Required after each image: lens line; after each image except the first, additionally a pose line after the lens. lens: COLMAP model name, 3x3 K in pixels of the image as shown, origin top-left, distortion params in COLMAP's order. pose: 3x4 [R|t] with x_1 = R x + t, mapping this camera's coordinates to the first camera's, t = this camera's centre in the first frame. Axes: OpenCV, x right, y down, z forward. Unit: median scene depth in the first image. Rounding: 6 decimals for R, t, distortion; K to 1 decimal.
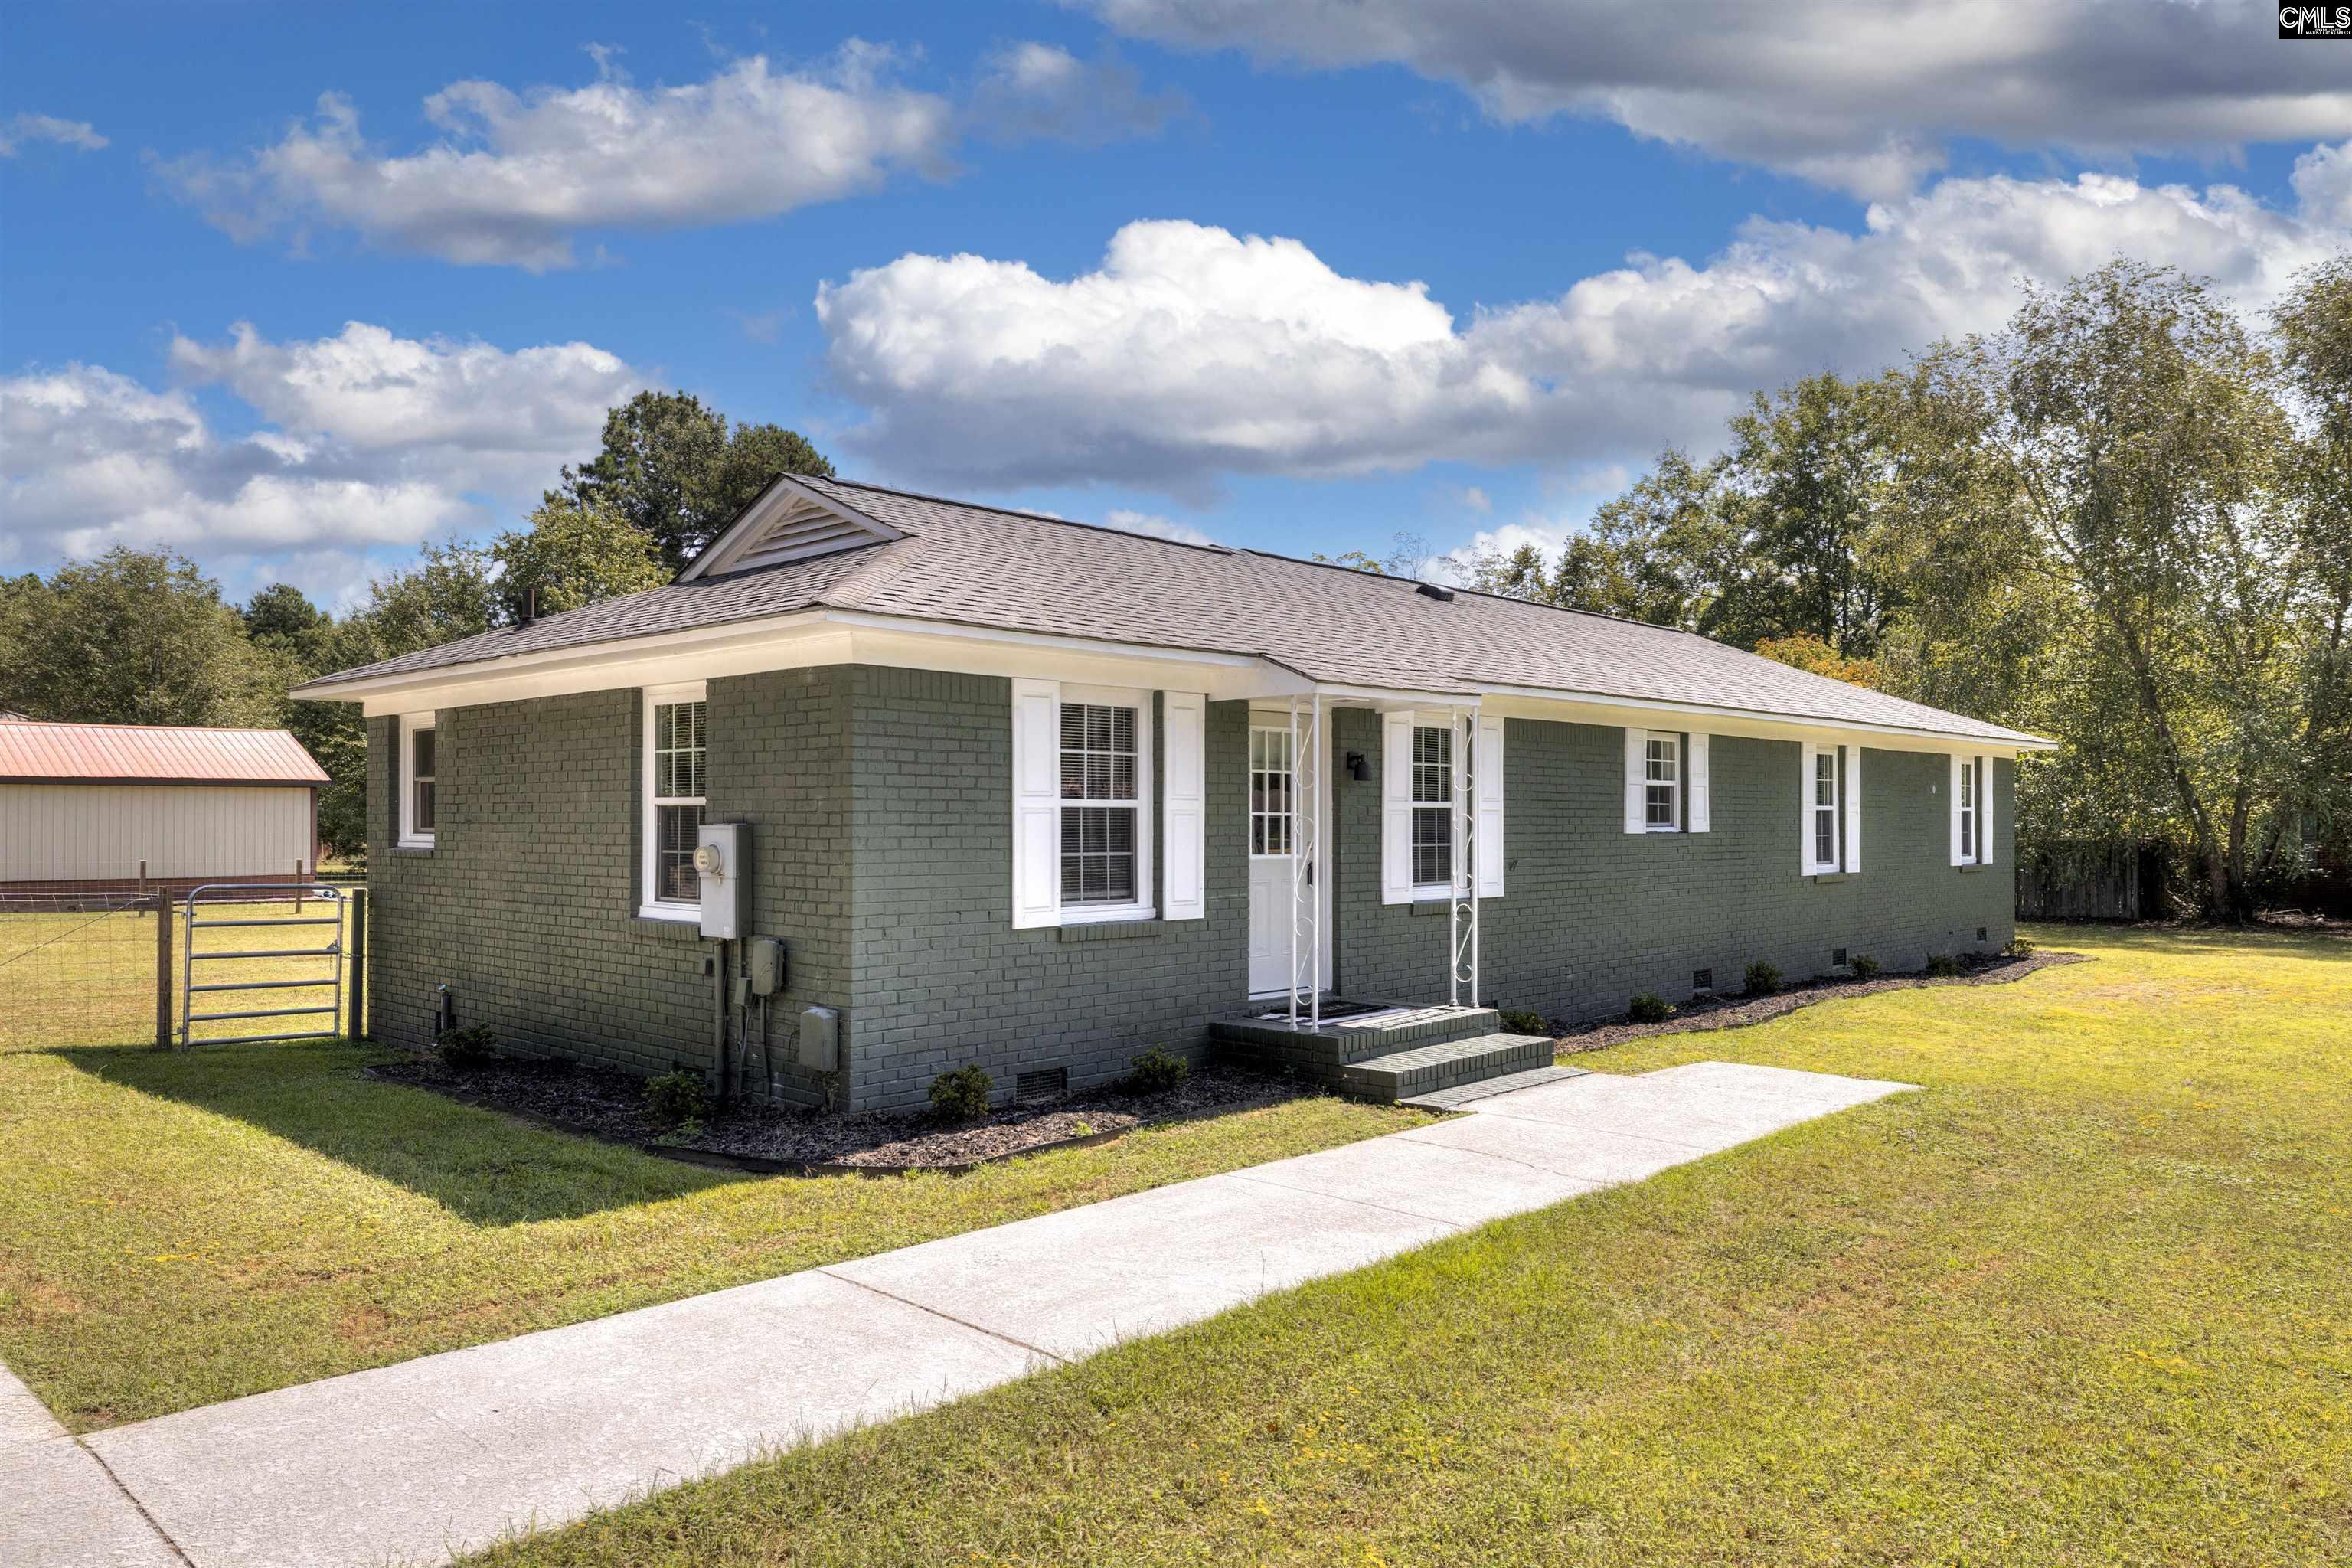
lens RADIAL K [[1598.1, 0, 1190.8], [0, 1598.1, 789.9], [0, 0, 1]] dist [0.006356, -0.001873]
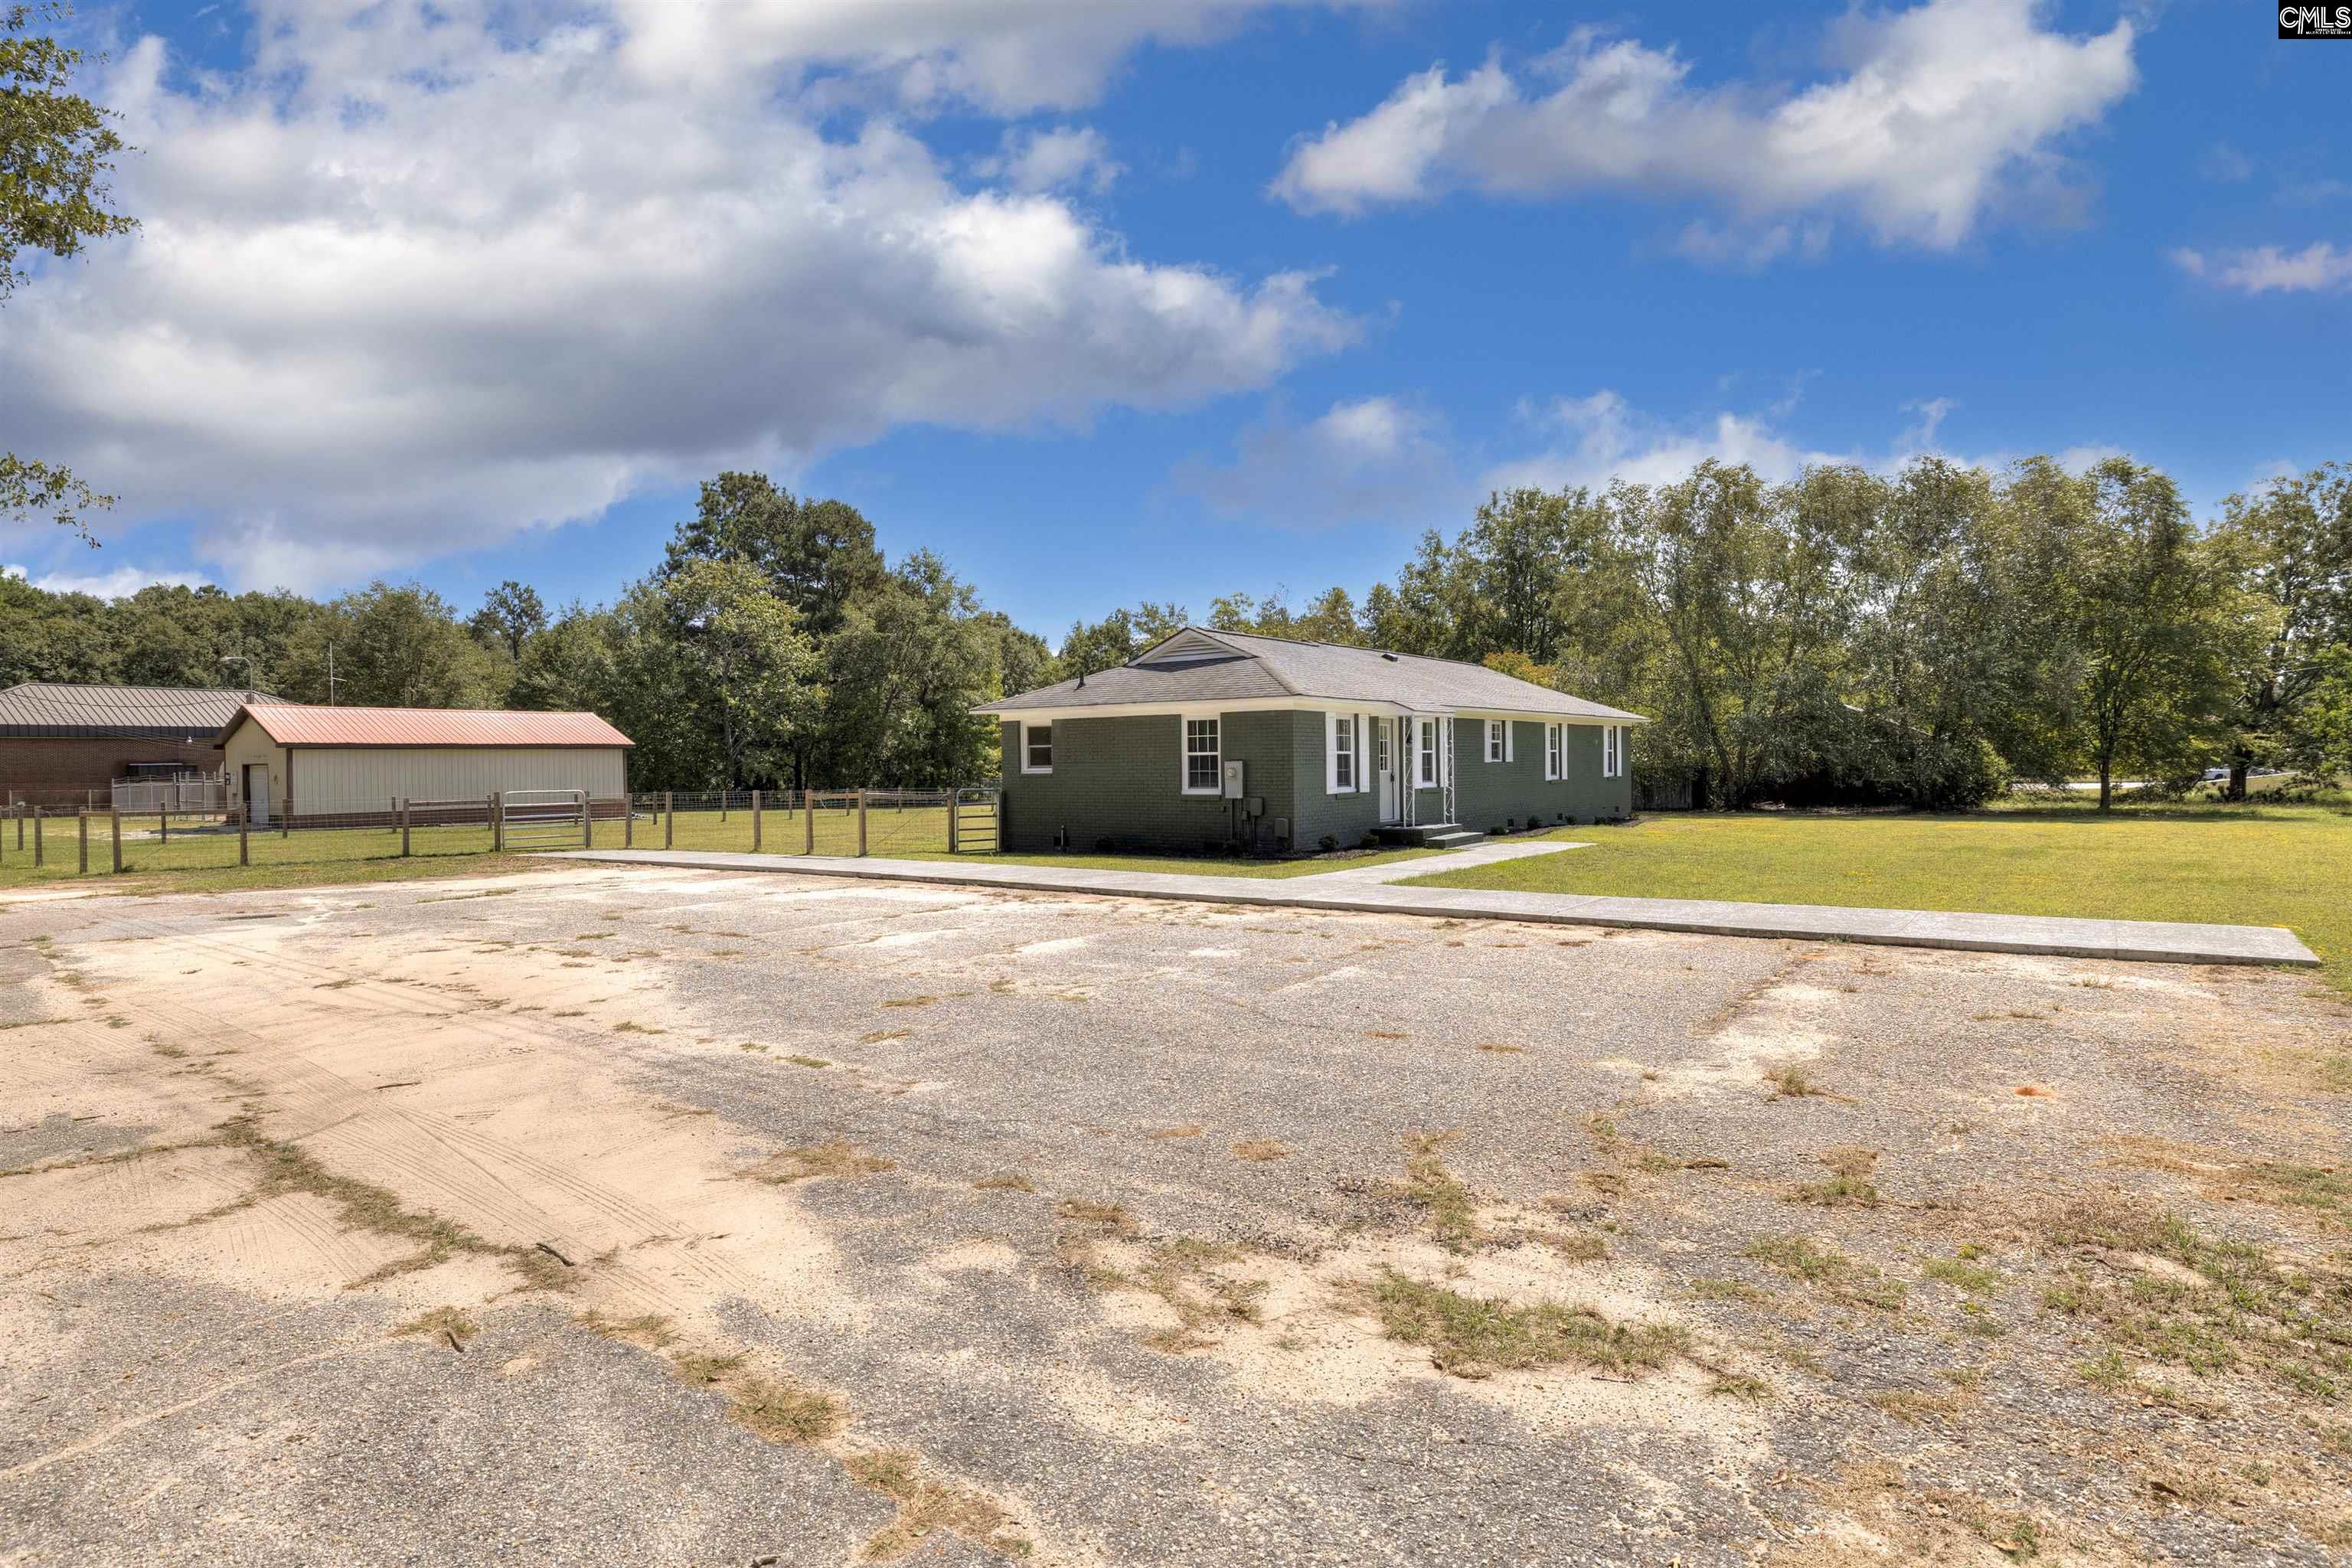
lens RADIAL K [[1223.3, 0, 1176.0], [0, 1223.3, 784.0], [0, 0, 1]] dist [0.002173, 0.000748]
pose [[0.992732, -0.015232, 0.119377, -0.484734], [0.011103, 0.999319, 0.035176, -0.012595], [-0.119832, -0.033595, 0.992226, -0.932645]]
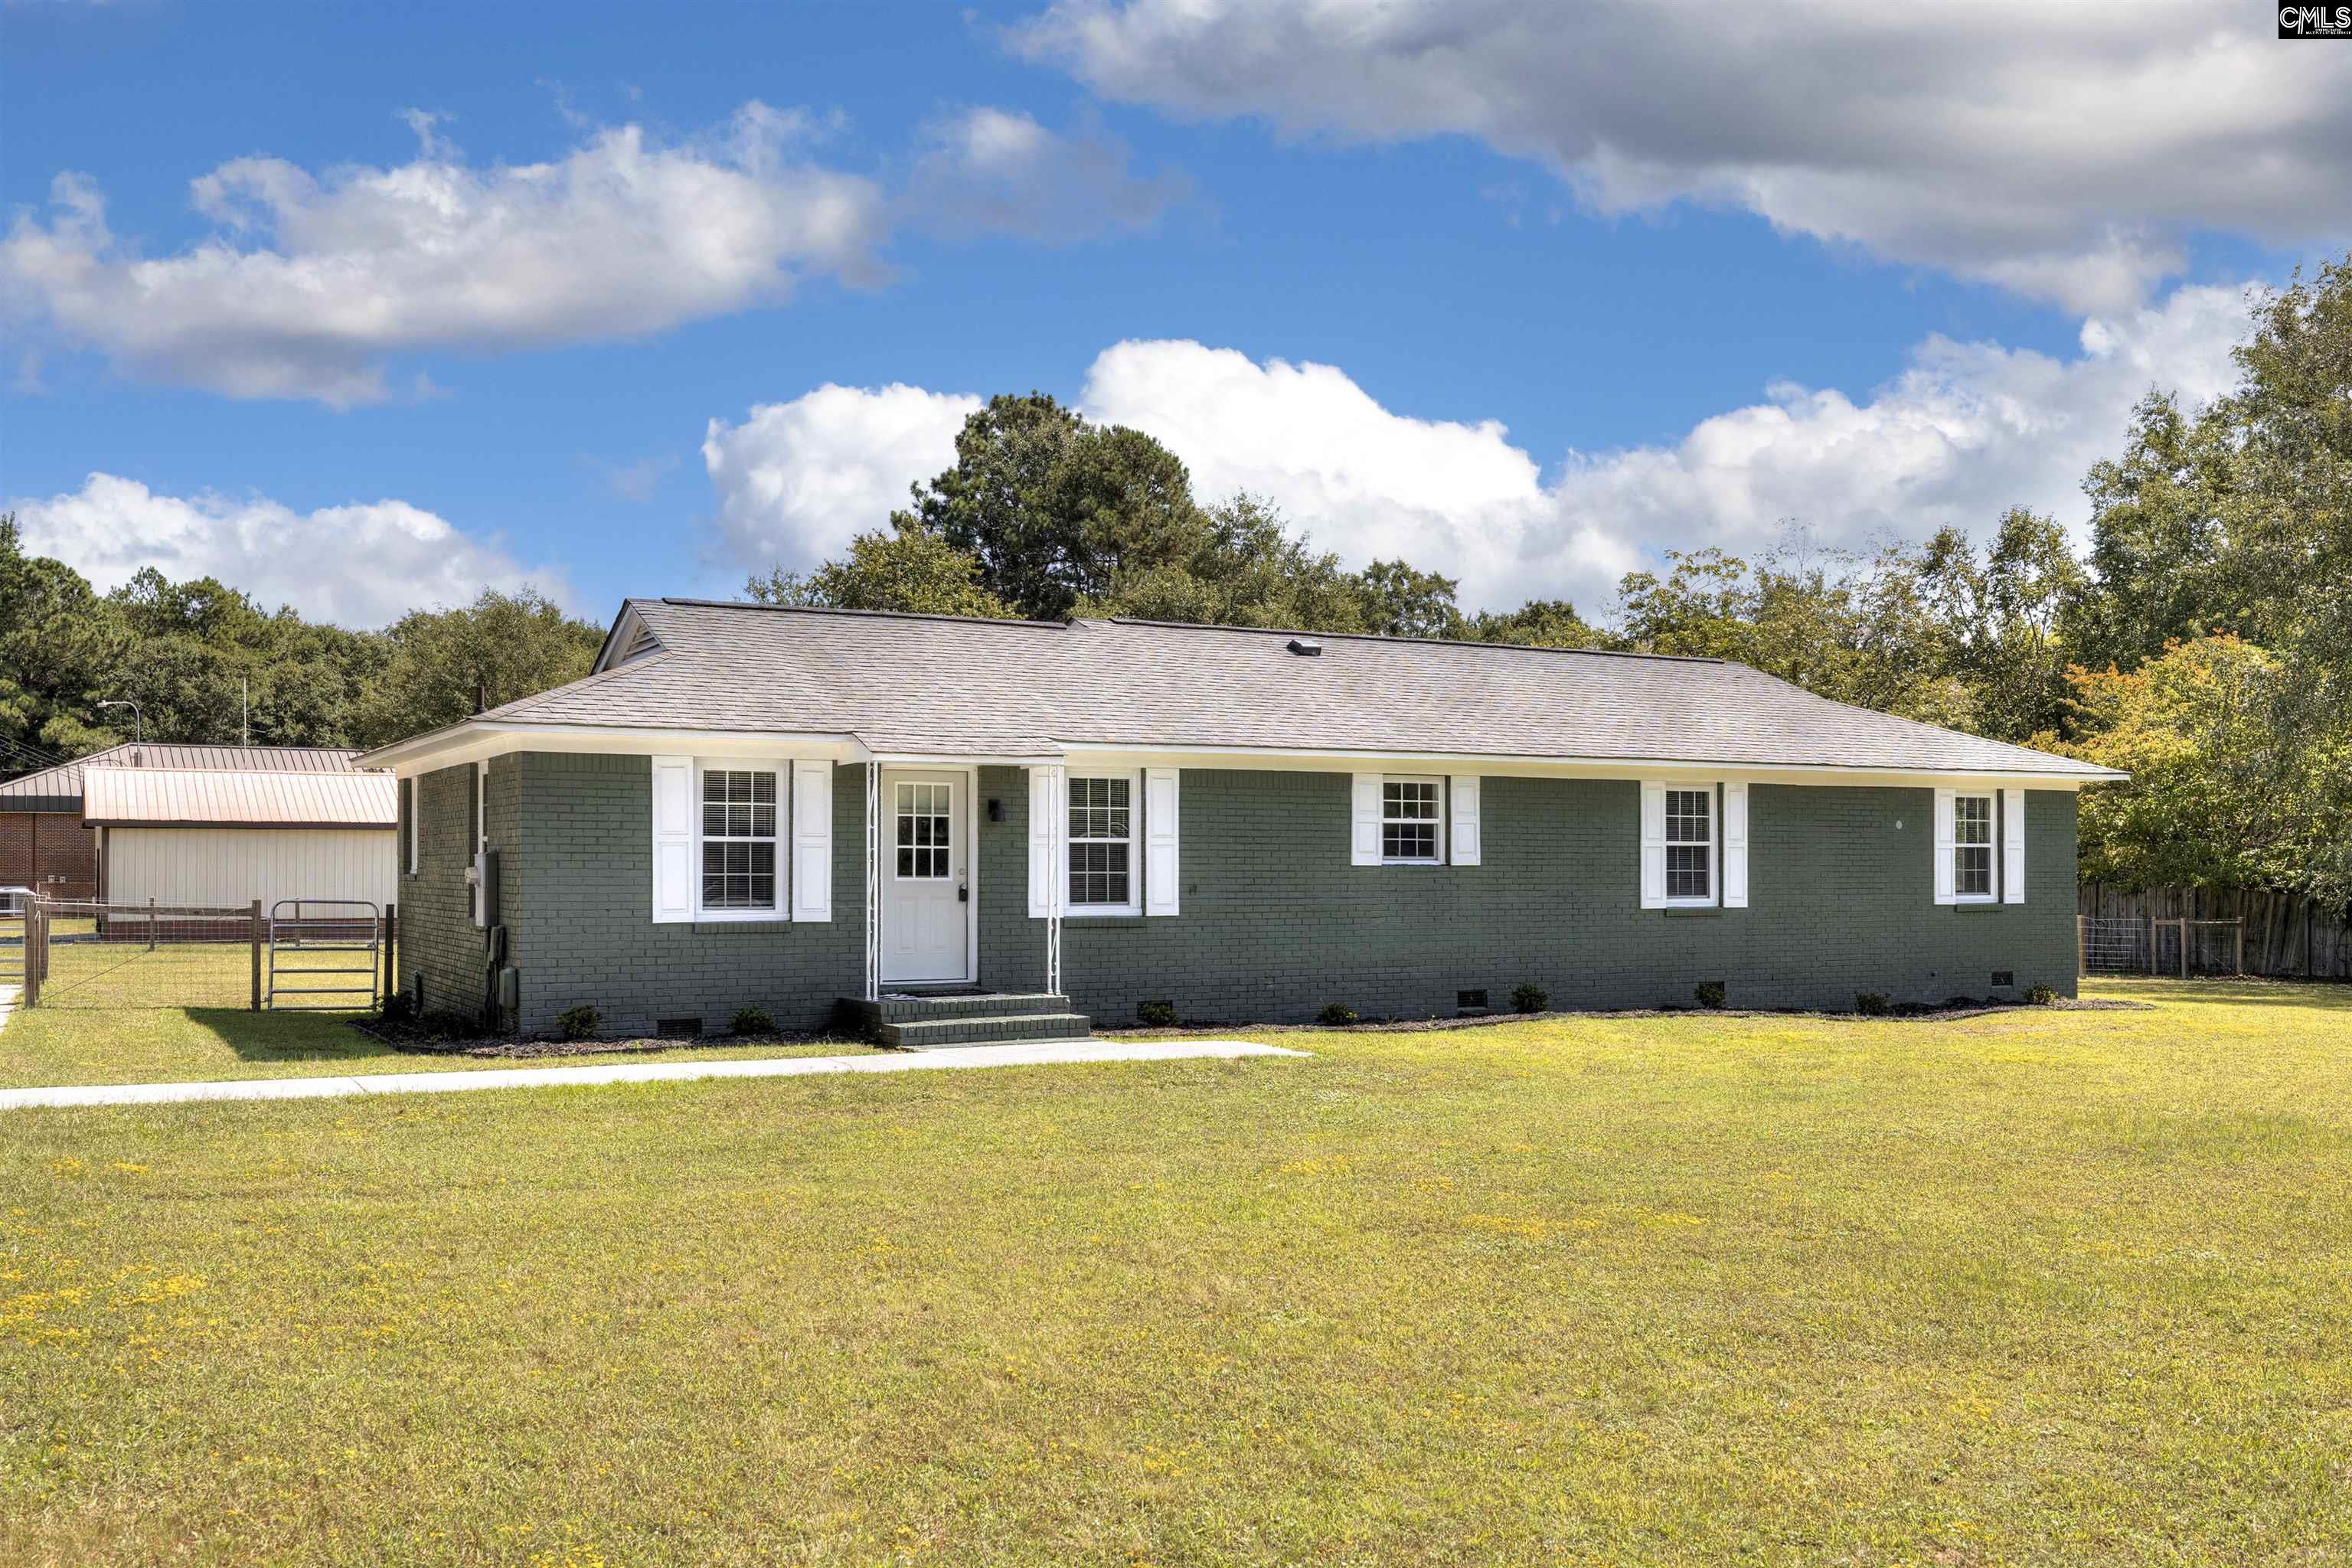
lens RADIAL K [[2034.0, 0, 1173.3], [0, 2034.0, 834.3], [0, 0, 1]] dist [0.015515, 0.005949]
pose [[0.953761, -0.004594, -0.300531, 0.656111], [0.004929, 0.999988, 0.000355, 0.004065], [0.300526, -0.001820, 0.953772, -0.475944]]
